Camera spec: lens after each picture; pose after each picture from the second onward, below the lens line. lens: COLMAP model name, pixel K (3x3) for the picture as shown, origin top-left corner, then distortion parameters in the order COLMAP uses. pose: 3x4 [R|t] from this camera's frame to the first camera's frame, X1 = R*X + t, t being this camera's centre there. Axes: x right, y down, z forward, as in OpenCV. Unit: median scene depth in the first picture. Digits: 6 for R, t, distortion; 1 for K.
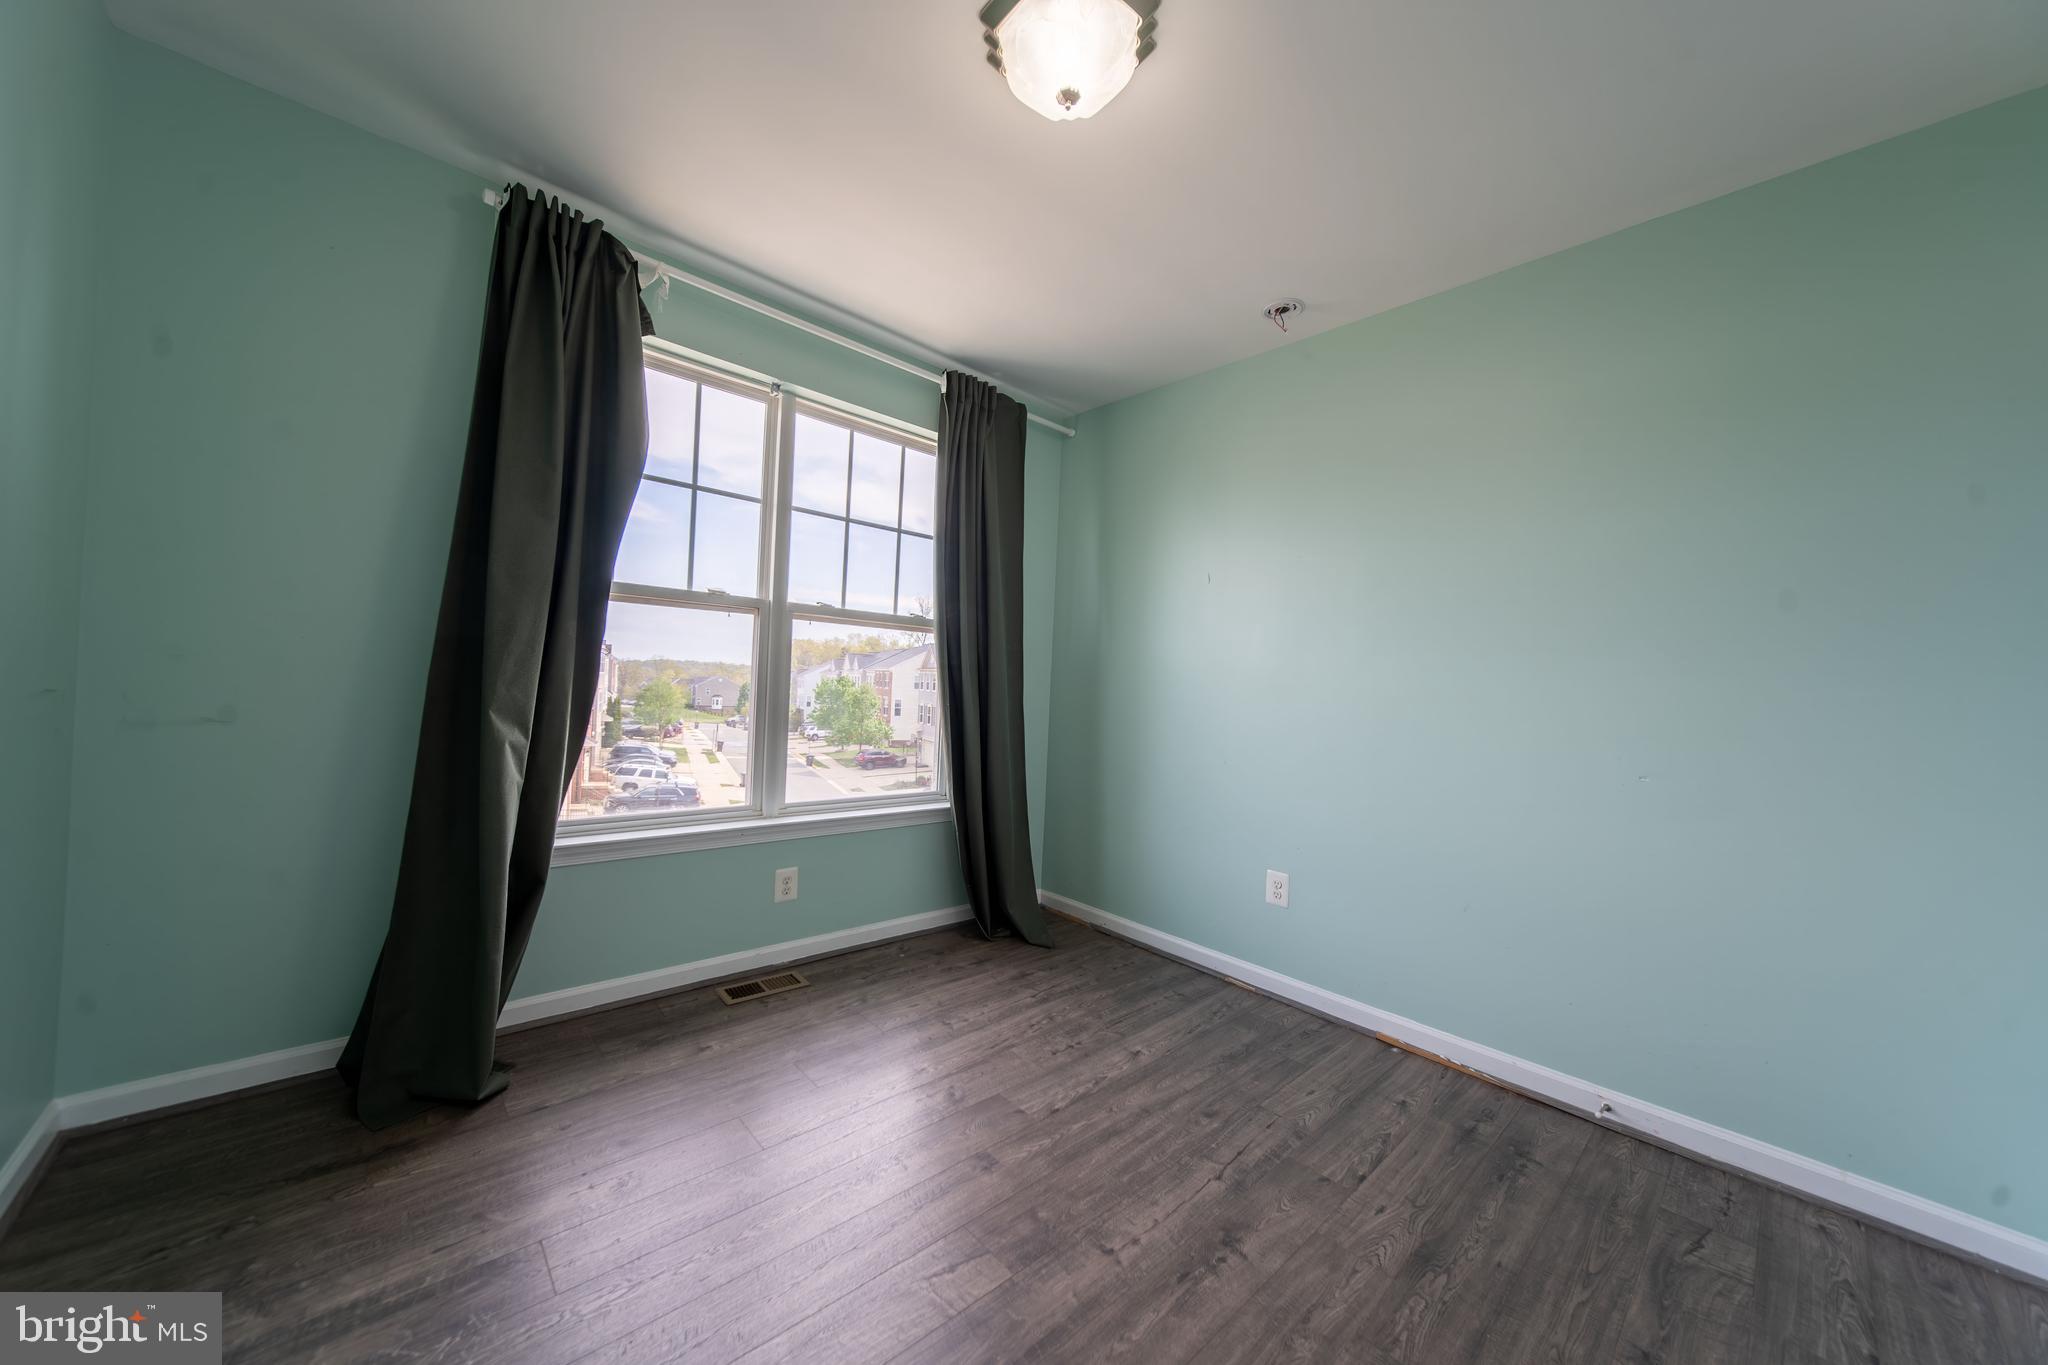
lens RADIAL K [[716.3, 0, 1016.5], [0, 716.3, 684.8], [0, 0, 1]] dist [-0.001000, -0.000261]
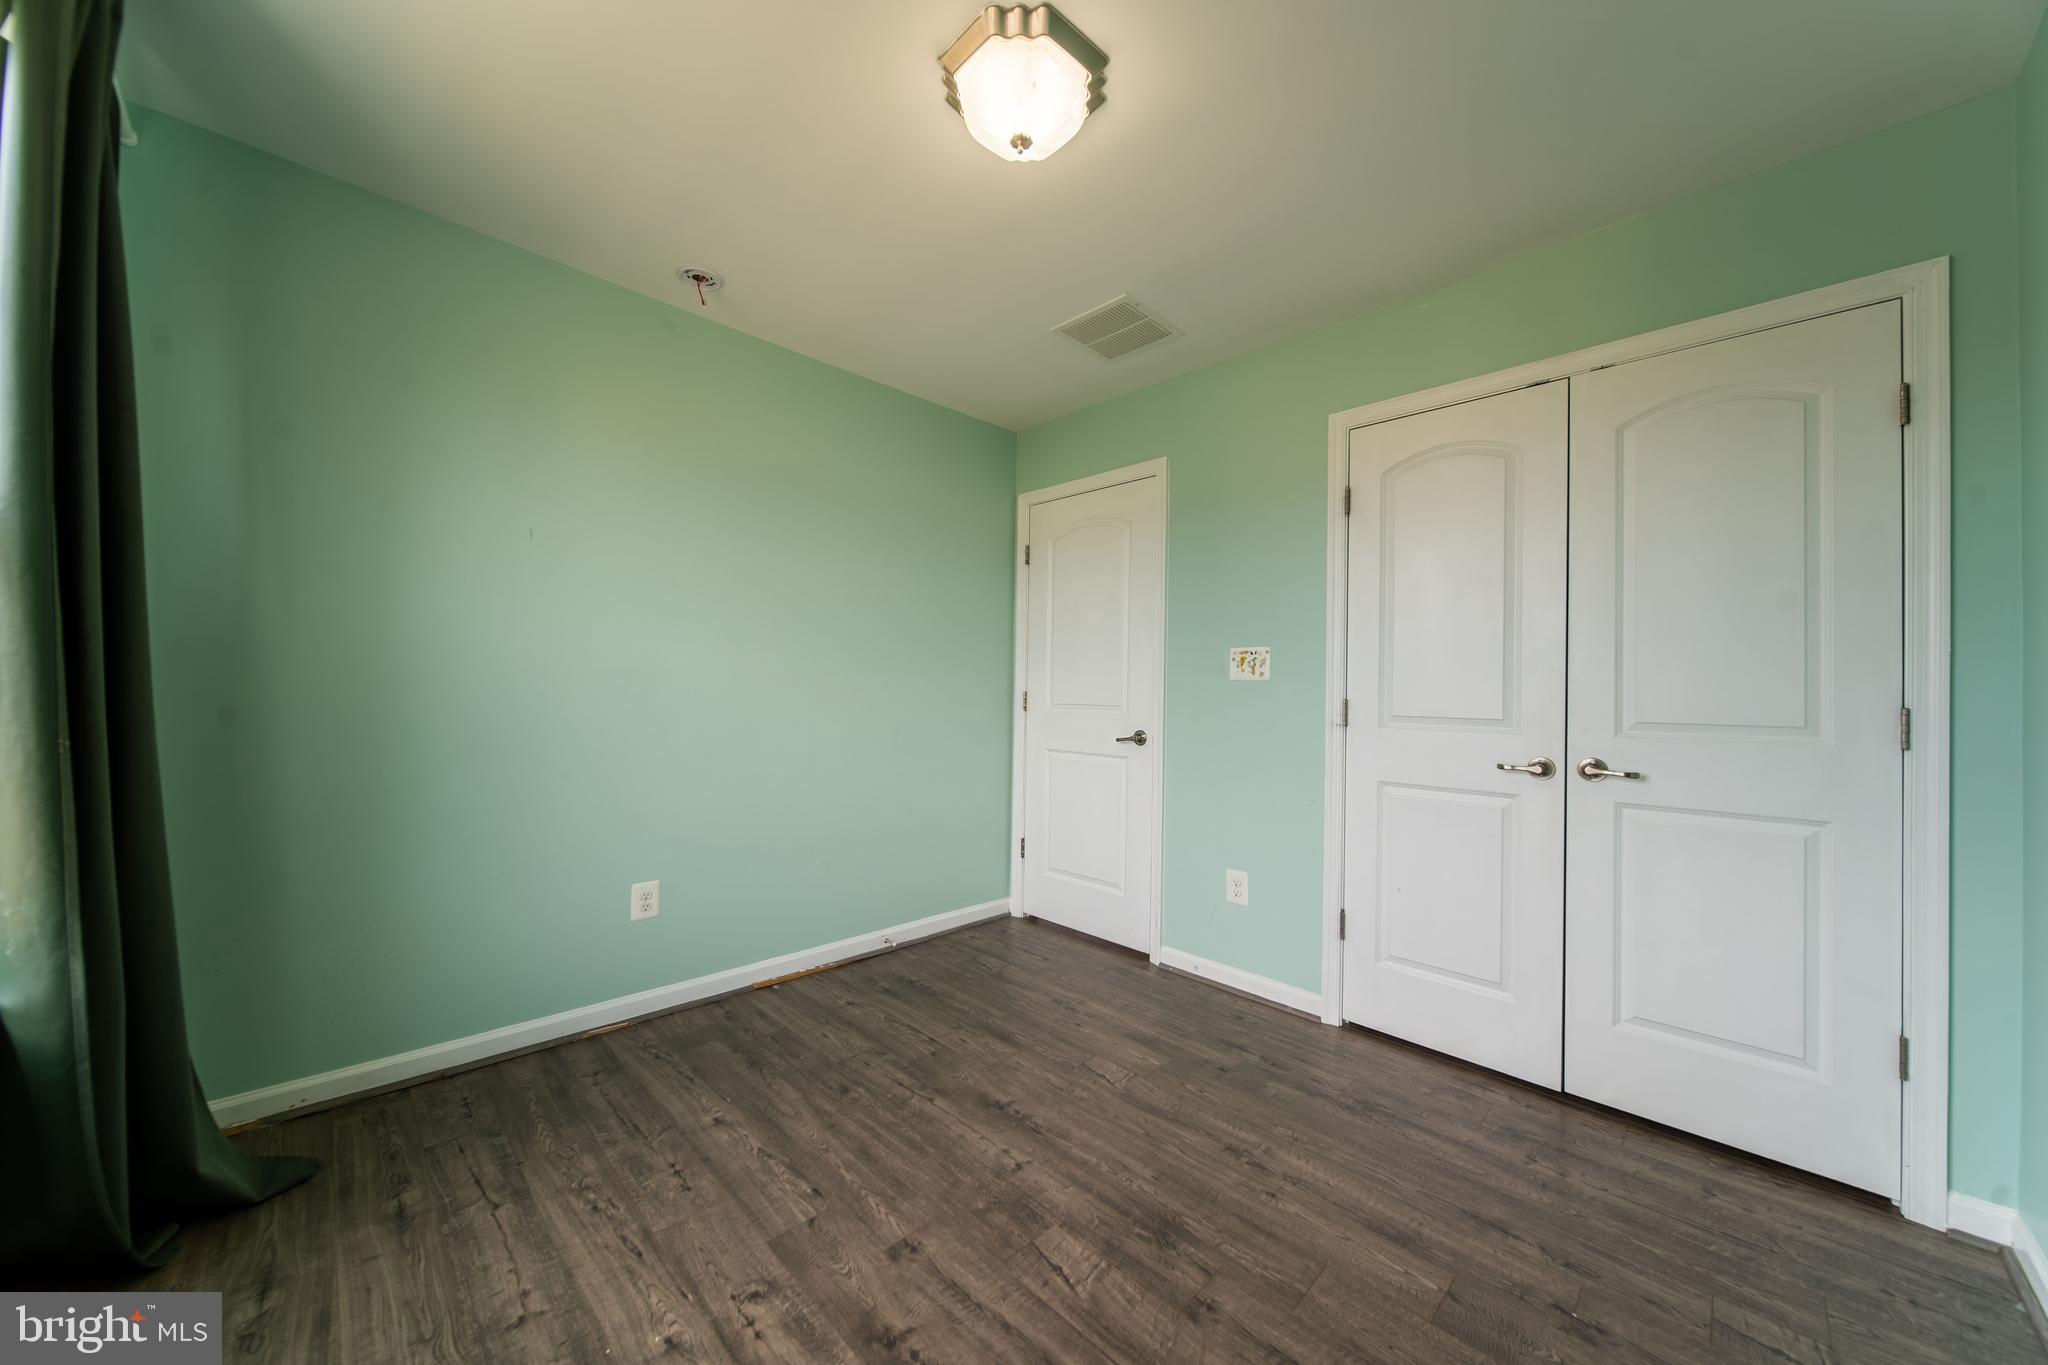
lens RADIAL K [[716.3, 0, 1014.6], [0, 716.3, 688.3], [0, 0, 1]] dist [-0.001000, -0.000261]
pose [[-0.046343, -0.041007, 0.998084, -0.729593], [-0.022825, 0.998940, 0.039983, -0.043506], [-0.998665, -0.020928, -0.047230, 0.755864]]
